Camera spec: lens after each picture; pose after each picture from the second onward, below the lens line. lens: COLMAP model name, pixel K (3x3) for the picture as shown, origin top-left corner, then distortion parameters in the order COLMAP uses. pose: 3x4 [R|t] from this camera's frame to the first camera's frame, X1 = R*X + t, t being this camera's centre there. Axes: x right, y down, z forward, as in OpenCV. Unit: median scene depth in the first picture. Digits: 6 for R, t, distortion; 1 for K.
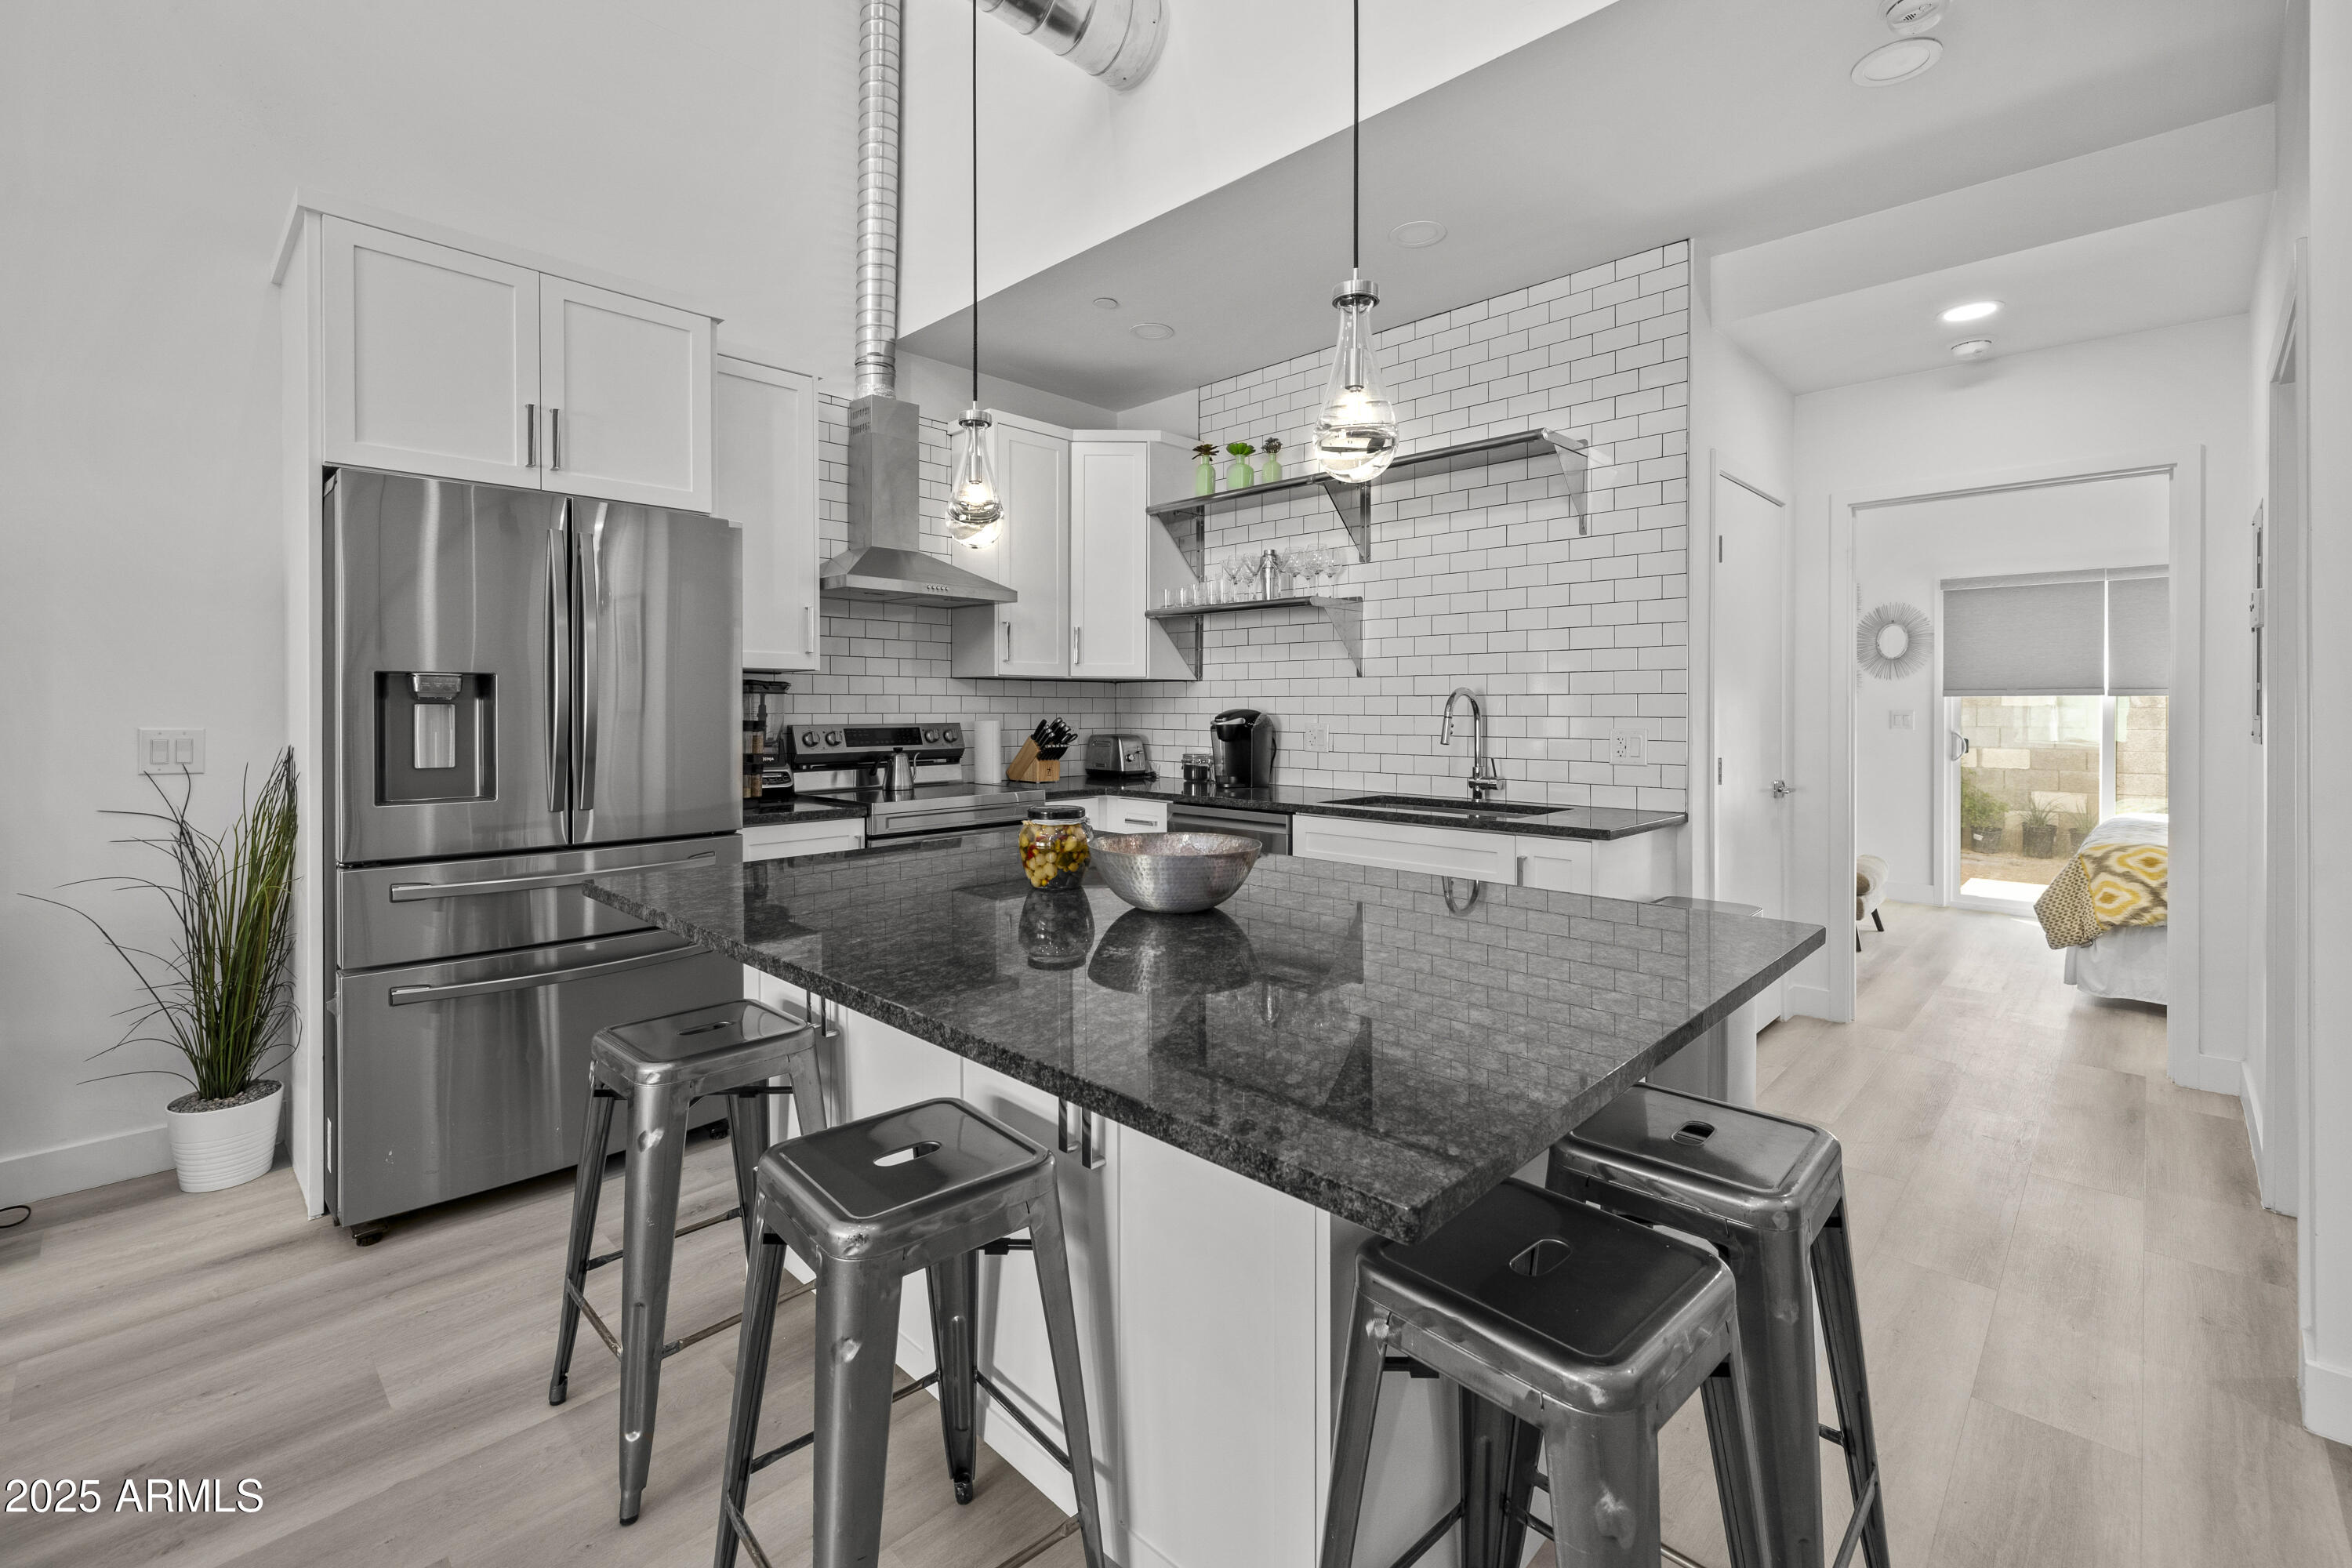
lens RADIAL K [[1012.7, 0, 1176.5], [0, 1012.7, 706.6], [0, 0, 1]] dist [-0.000517, 0.000104]
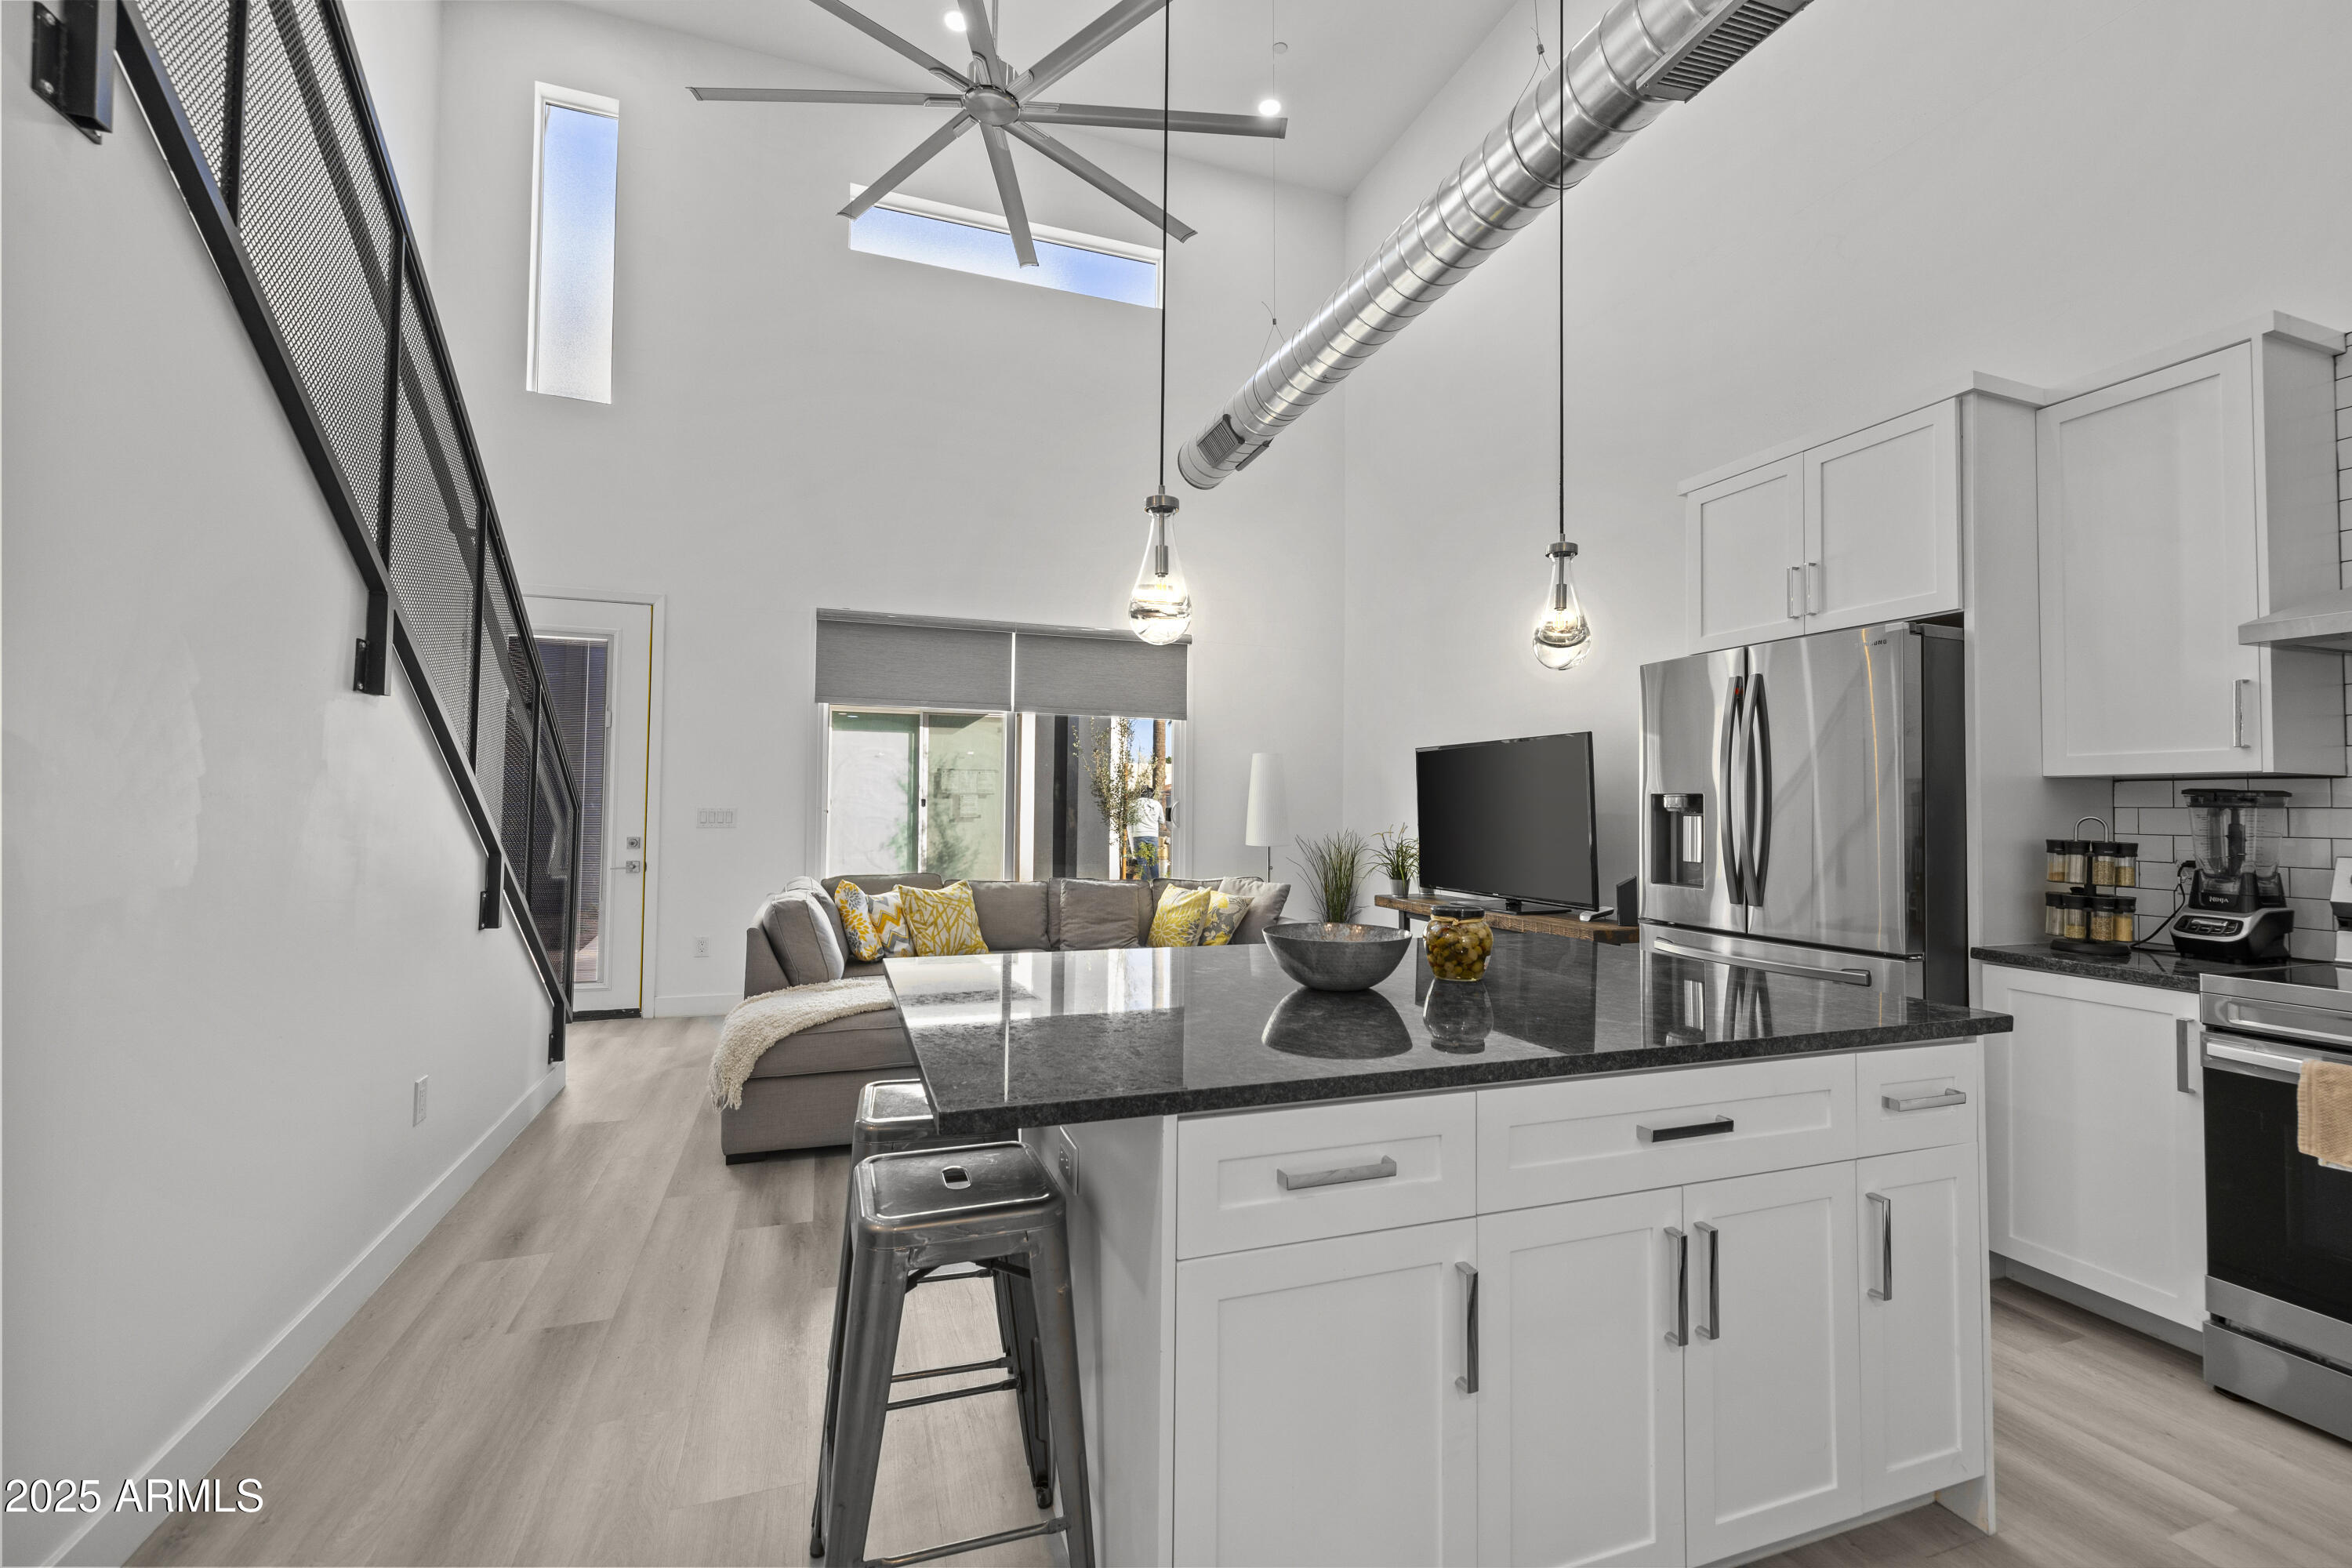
lens RADIAL K [[988.0, 0, 1176.0], [0, 988.0, 784.0], [0, 0, 1]] dist [0.000892, 0.000153]
pose [[-0.444363, -0.029801, -0.895351, 0.498988], [-0.015257, 0.999553, -0.025697, -0.000266], [0.895717, 0.002242, -0.444619, 0.603647]]
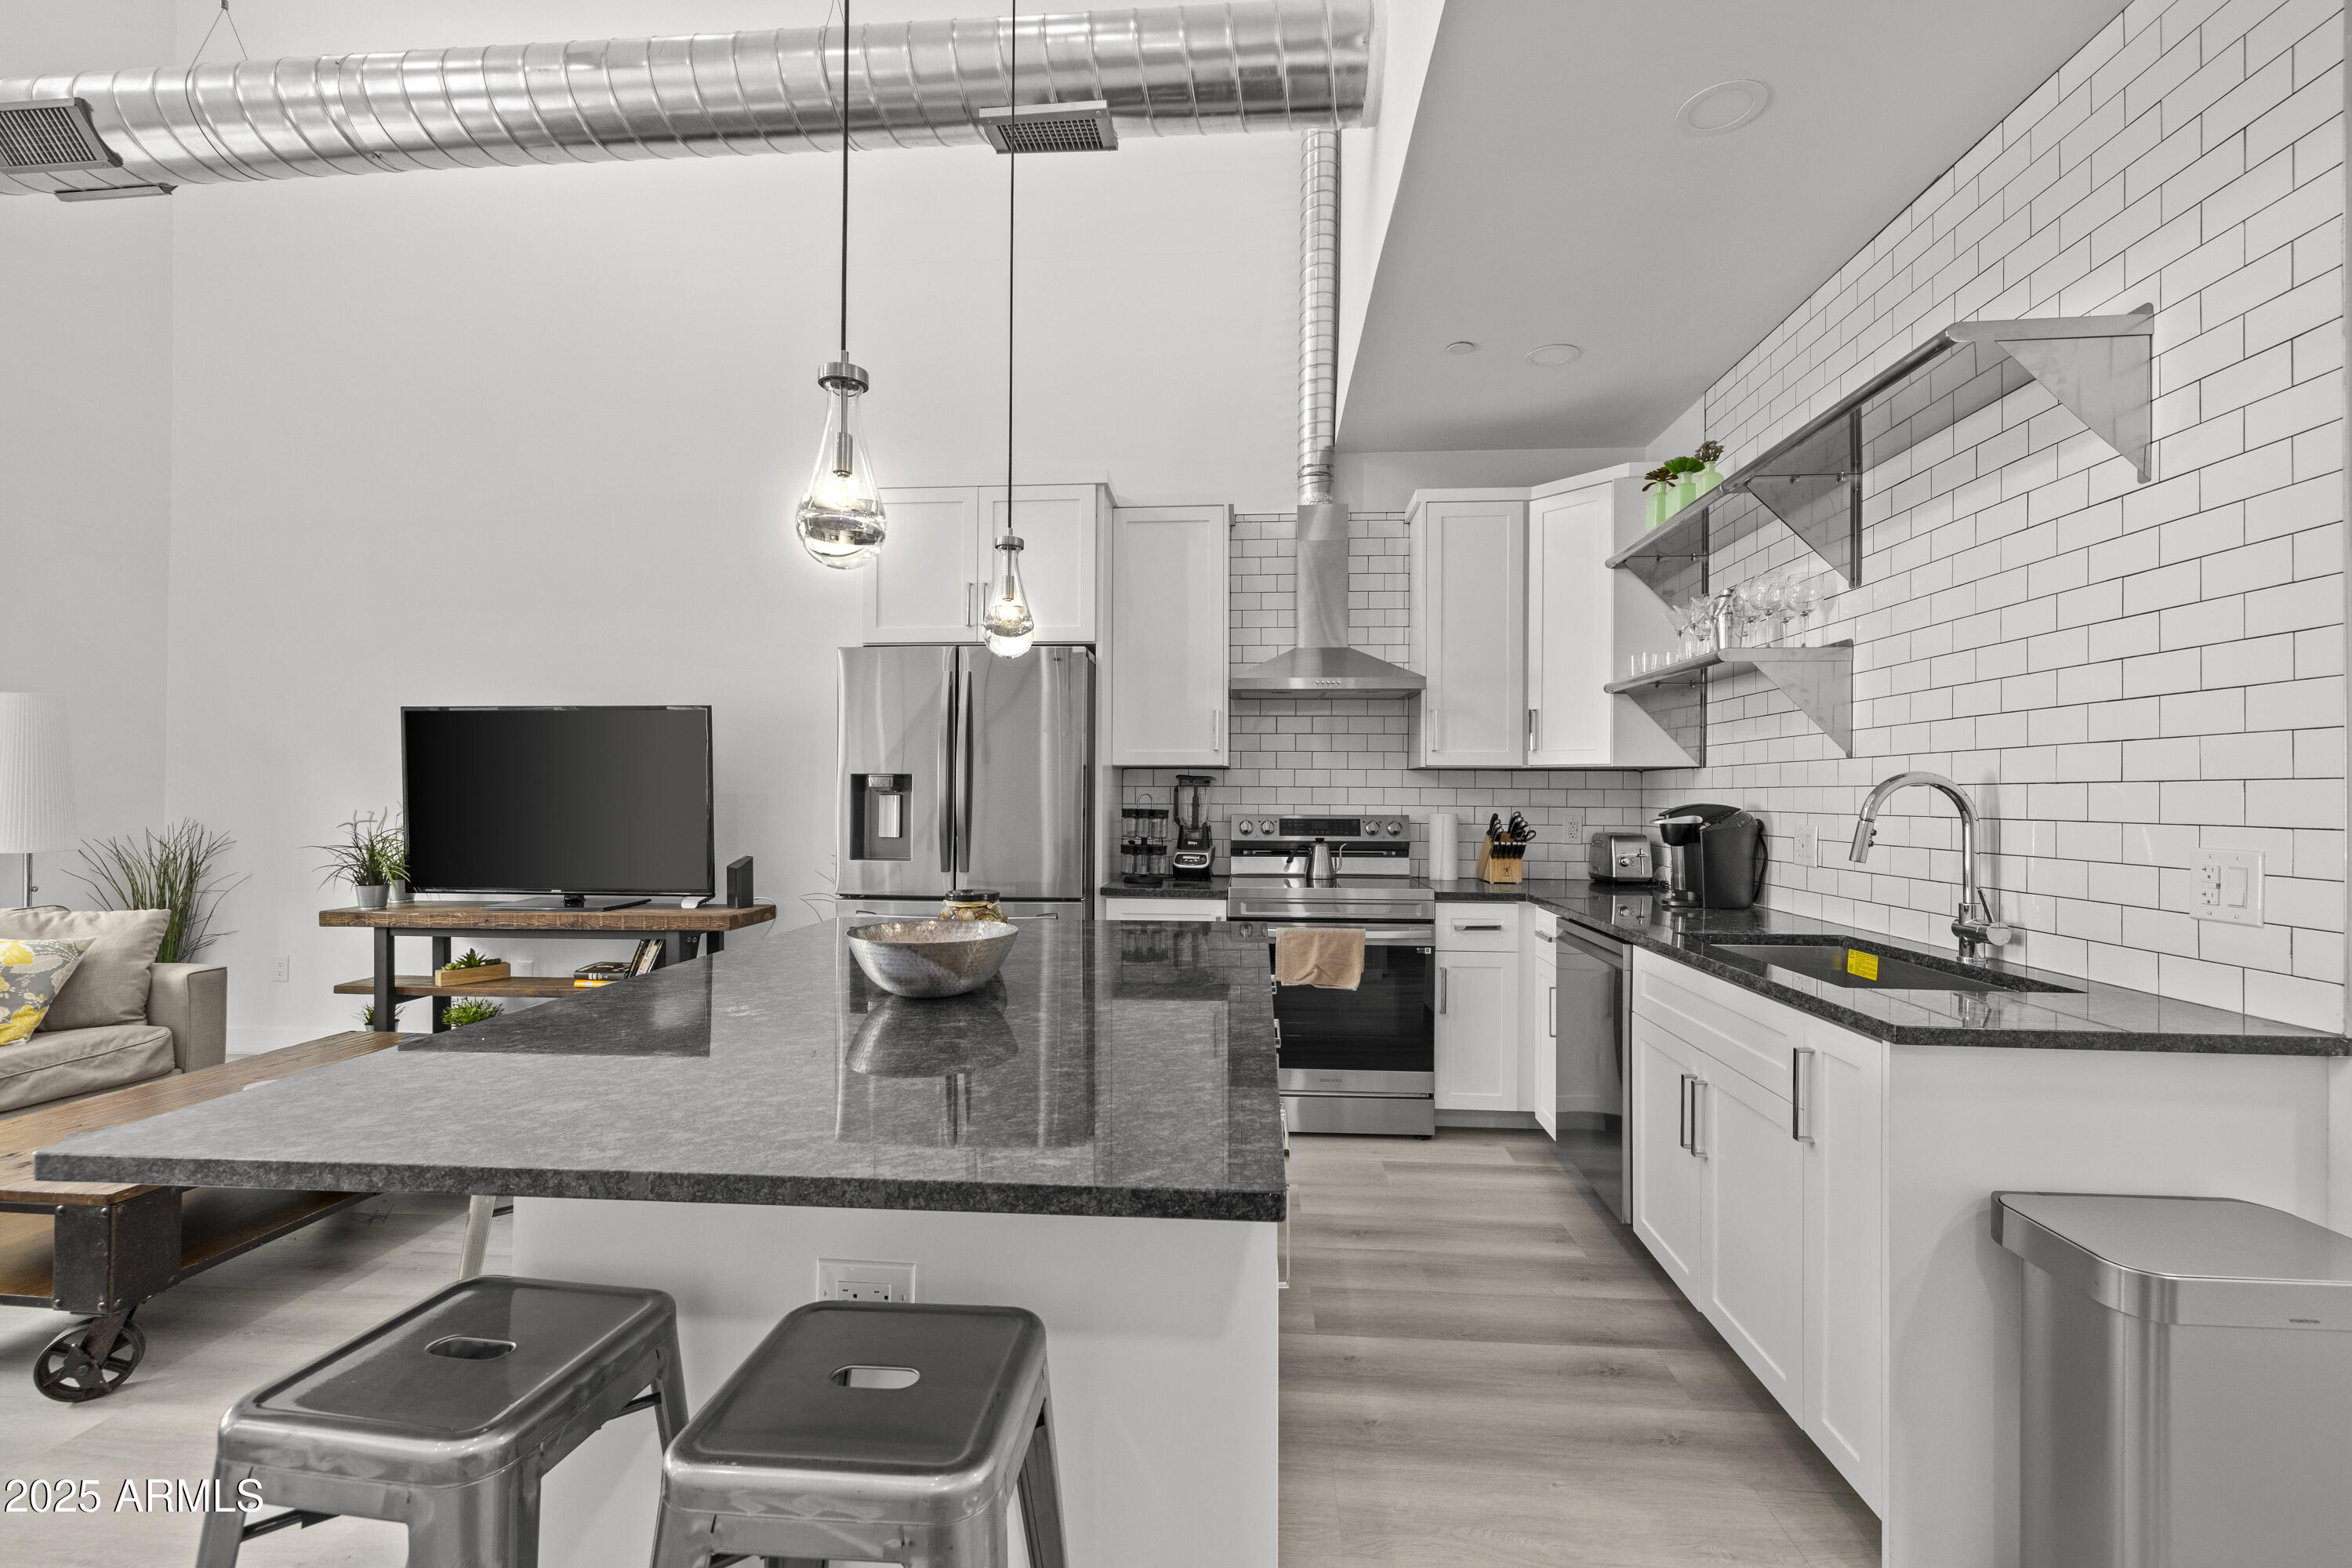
lens RADIAL K [[988.0, 0, 1176.0], [0, 988.0, 784.0], [0, 0, 1]] dist [0.000892, 0.000153]
pose [[0.641204, -0.006128, -0.767346, 0.413364], [-0.005202, 0.999910, -0.012332, -0.001496], [0.767353, 0.011899, 0.641115, 0.241597]]
